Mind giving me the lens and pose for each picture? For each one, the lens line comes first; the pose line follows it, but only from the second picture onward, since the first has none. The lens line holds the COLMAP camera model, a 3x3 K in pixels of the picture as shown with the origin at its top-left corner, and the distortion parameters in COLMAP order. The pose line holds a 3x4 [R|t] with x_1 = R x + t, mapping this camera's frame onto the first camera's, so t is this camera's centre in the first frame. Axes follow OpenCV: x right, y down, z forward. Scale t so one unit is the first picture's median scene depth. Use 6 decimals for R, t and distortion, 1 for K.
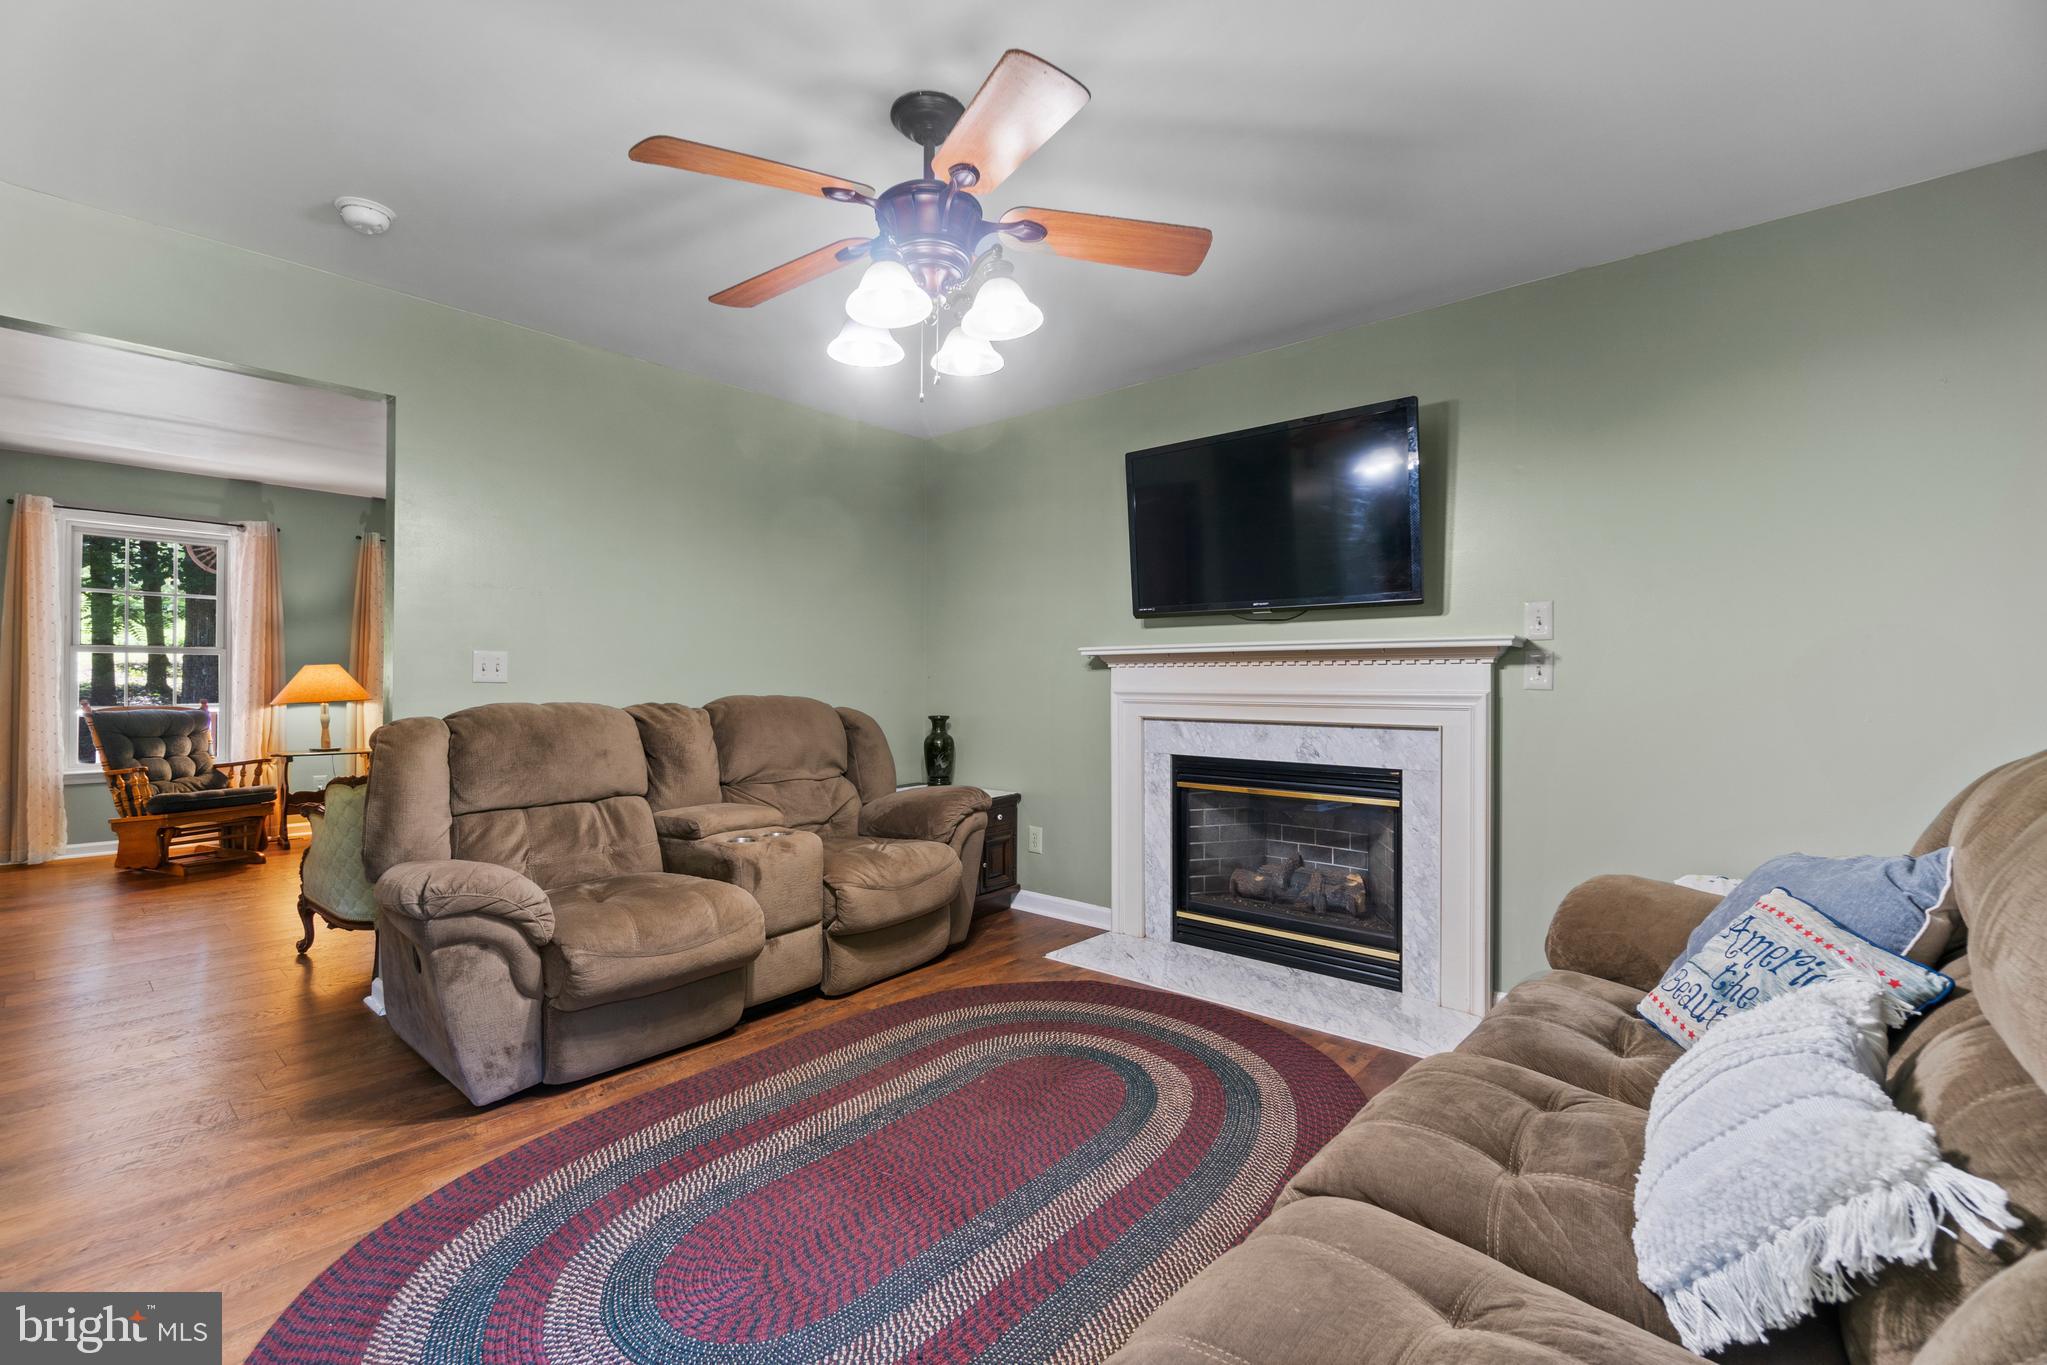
lens RADIAL K [[883.9, 0, 1005.2], [0, 883.9, 678.4], [0, 0, 1]] dist [-0.004559, -0.000101]
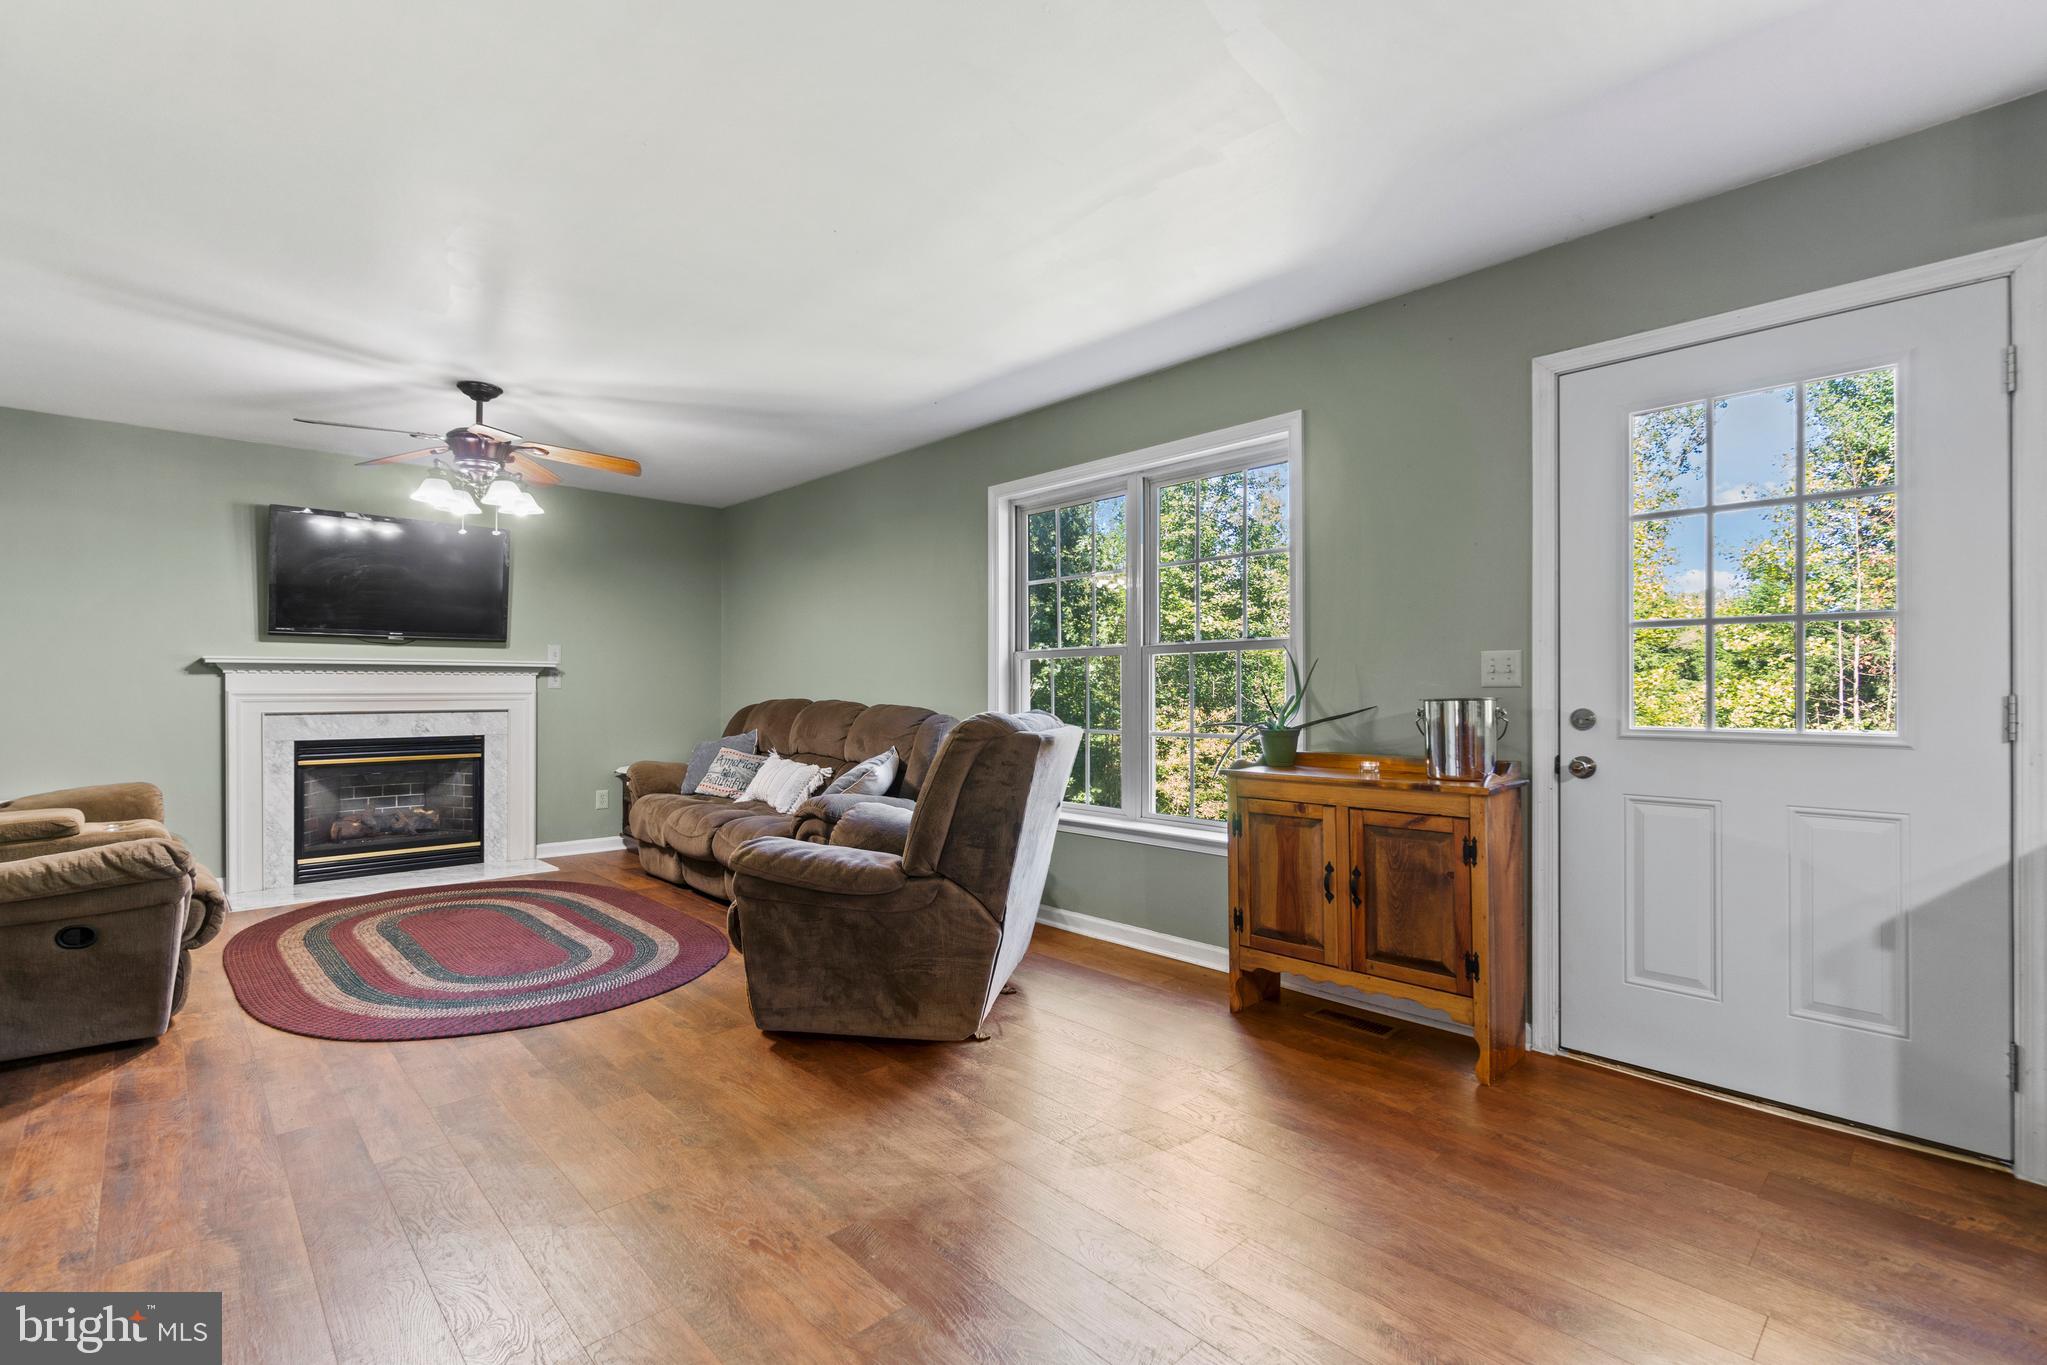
lens RADIAL K [[915.4, 0, 1004.3], [0, 915.4, 685.4], [0, 0, 1]] dist [-0.002510, -0.000643]
pose [[0.098456, -0.002493, 0.995138, -1.248933], [-0.005349, 0.999981, 0.003034, -0.005987], [-0.995127, -0.005622, 0.098440, -0.201989]]
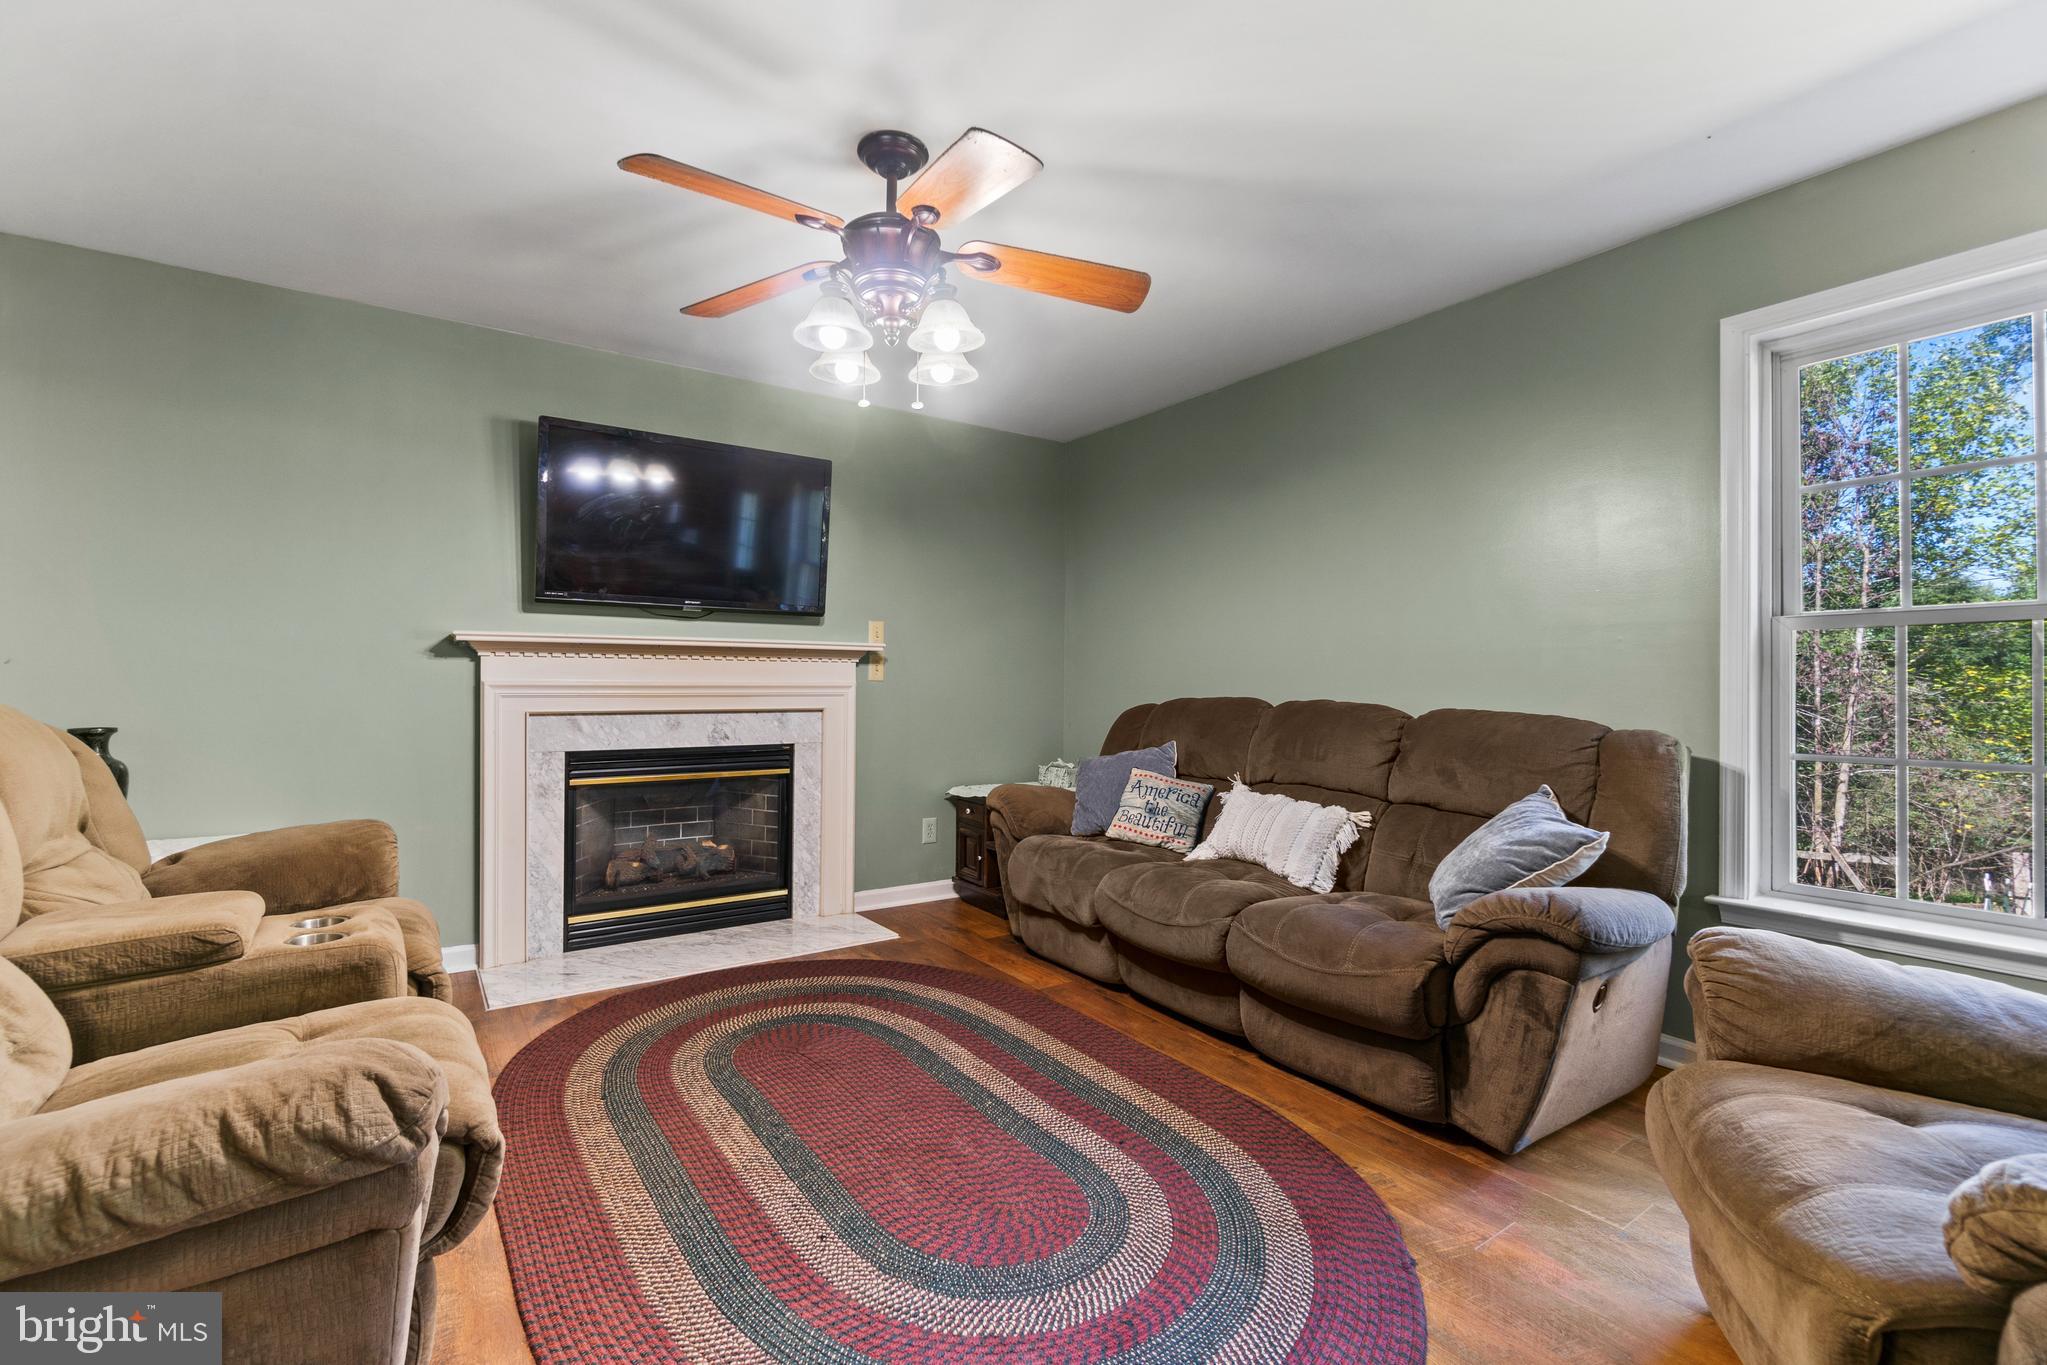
lens RADIAL K [[883.9, 0, 1005.2], [0, 883.9, 678.4], [0, 0, 1]] dist [-0.004559, -0.000101]
pose [[0.250711, 0.001074, 0.968061, -0.710857], [-0.009774, 0.999951, 0.001421, 0.004102], [-0.968013, -0.009818, 0.250710, 0.383288]]
